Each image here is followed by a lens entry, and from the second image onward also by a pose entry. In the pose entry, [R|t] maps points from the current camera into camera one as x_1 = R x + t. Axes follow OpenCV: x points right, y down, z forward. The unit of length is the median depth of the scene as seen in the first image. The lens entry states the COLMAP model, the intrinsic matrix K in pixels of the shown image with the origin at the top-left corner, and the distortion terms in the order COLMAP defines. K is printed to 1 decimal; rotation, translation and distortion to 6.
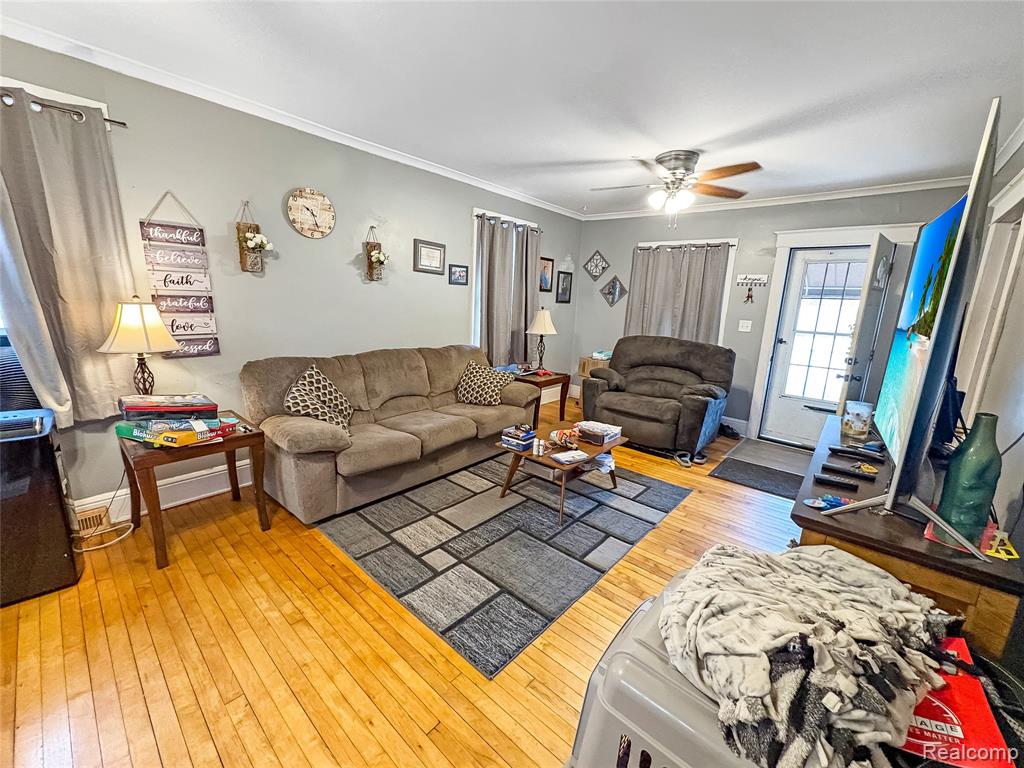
lens RADIAL K [[410.7, 0, 512.8], [0, 410.7, 383.8], [0, 0, 1]] dist [-0.000564, 0.000483]
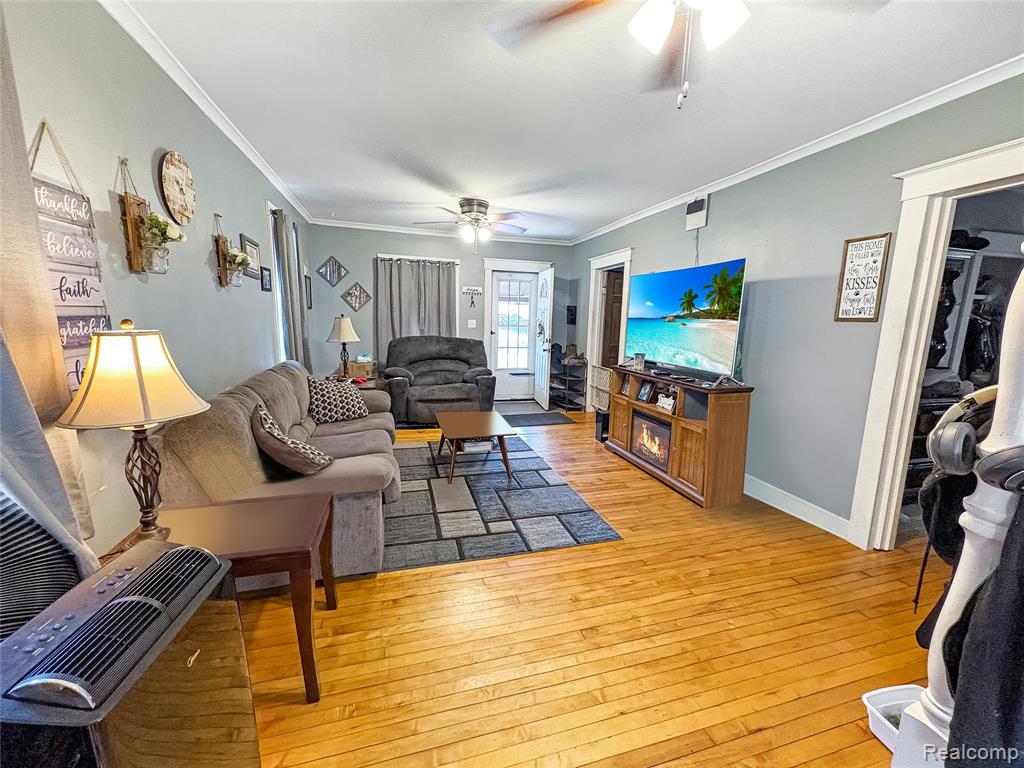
lens RADIAL K [[410.7, 0, 511.4], [0, 410.7, 385.6], [0, 0, 1]] dist [-0.000564, 0.000483]
pose [[0.548746, -0.171518, 0.818205, -0.576166], [0.167022, 0.981488, 0.093730, -0.047453], [-0.819134, 0.085224, 0.567235, 0.135095]]
